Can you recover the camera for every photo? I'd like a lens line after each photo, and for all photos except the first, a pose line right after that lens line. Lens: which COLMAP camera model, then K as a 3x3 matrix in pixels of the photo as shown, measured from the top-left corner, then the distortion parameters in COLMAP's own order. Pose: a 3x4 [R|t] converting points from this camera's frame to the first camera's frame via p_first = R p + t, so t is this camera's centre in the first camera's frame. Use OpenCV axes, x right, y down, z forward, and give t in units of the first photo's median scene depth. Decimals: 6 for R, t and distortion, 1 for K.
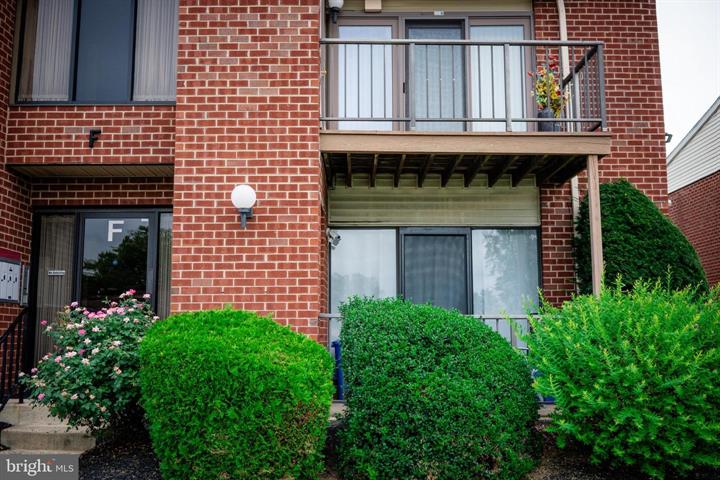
lens RADIAL K [[721.1, 0, 371.1], [0, 721.1, 240.5], [0, 0, 1]] dist [0.006726, -0.153486]
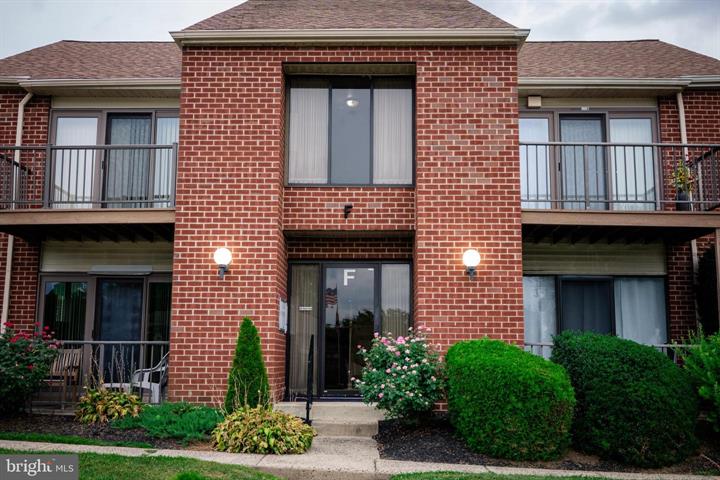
lens RADIAL K [[750.9, 0, 360.0], [0, 750.9, 240.0], [0, 0, 1]] dist [0.002239, -0.190376]
pose [[0.998739, 0.006954, -0.049718, -0.306151], [-0.008326, 0.999589, -0.027444, -0.051338], [0.049506, 0.027824, 0.998386, -0.449864]]
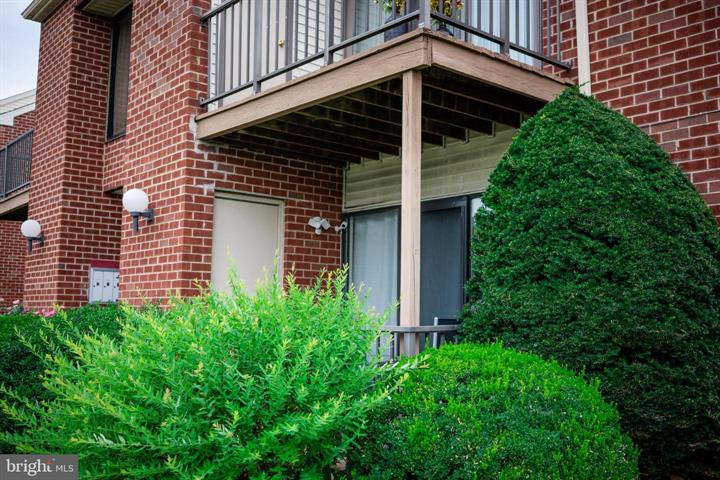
lens RADIAL K [[750.9, 0, 360.0], [0, 750.9, 240.0], [0, 0, 1]] dist [0.002239, -0.190376]
pose [[0.626334, -0.063756, -0.776943, 0.787078], [0.079589, 0.996672, -0.017626, 0.035309], [0.775481, -0.050796, 0.629324, 0.556026]]
